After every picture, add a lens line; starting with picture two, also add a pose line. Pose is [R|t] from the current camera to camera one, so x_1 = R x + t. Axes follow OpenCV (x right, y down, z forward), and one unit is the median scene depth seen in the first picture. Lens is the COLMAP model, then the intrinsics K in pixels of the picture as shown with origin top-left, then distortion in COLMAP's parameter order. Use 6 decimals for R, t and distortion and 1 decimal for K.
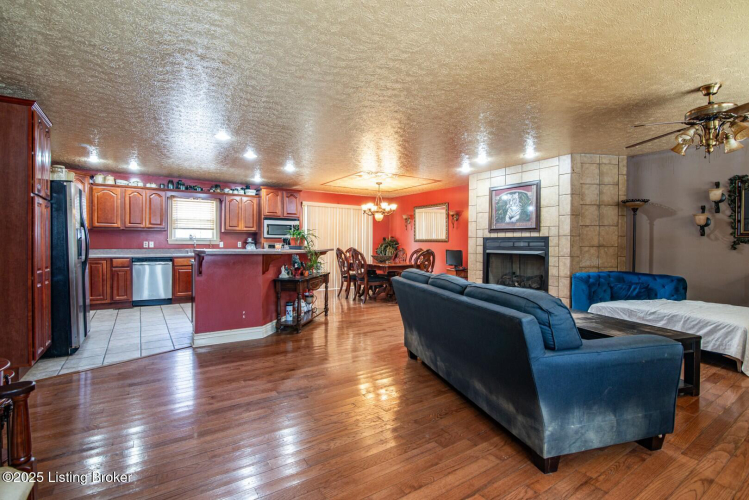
lens RADIAL K [[354.9, 0, 379.2], [0, 354.9, 245.5], [0, 0, 1]] dist [-0.001077, 0.000044]
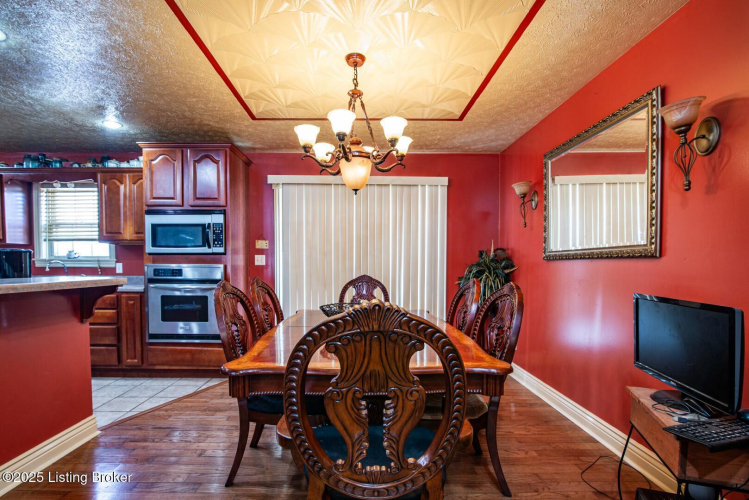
lens RADIAL K [[355.3, 0, 376.7], [0, 355.3, 272.4], [0, 0, 1]] dist [-0.001204, -0.000183]
pose [[0.833294, 0.007483, -0.552779, 0.216305], [0.000200, 0.999904, 0.013837, -0.003993], [0.552830, -0.011641, 0.833213, 0.910554]]
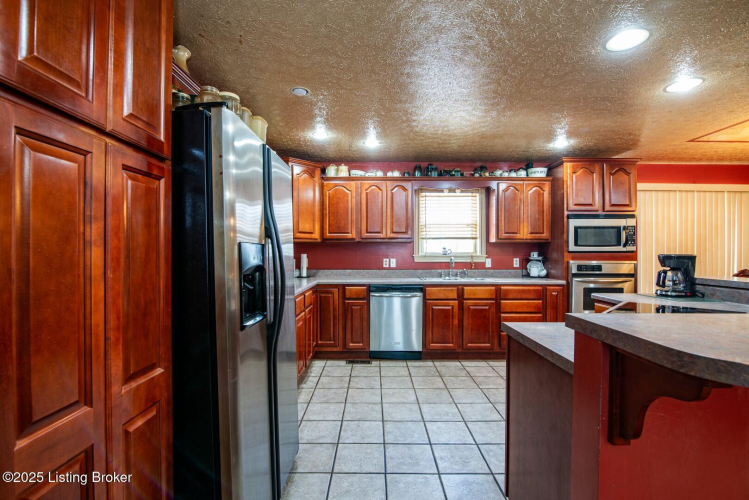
lens RADIAL K [[345.1, 0, 374.5], [0, 345.1, 253.4], [0, 0, 1]] dist [-0.017542, 0.000674]
pose [[0.827549, -0.001917, -0.561391, -0.322959], [0.000237, 0.999995, -0.003066, -0.020671], [0.561394, 0.002404, 0.827545, 0.466101]]
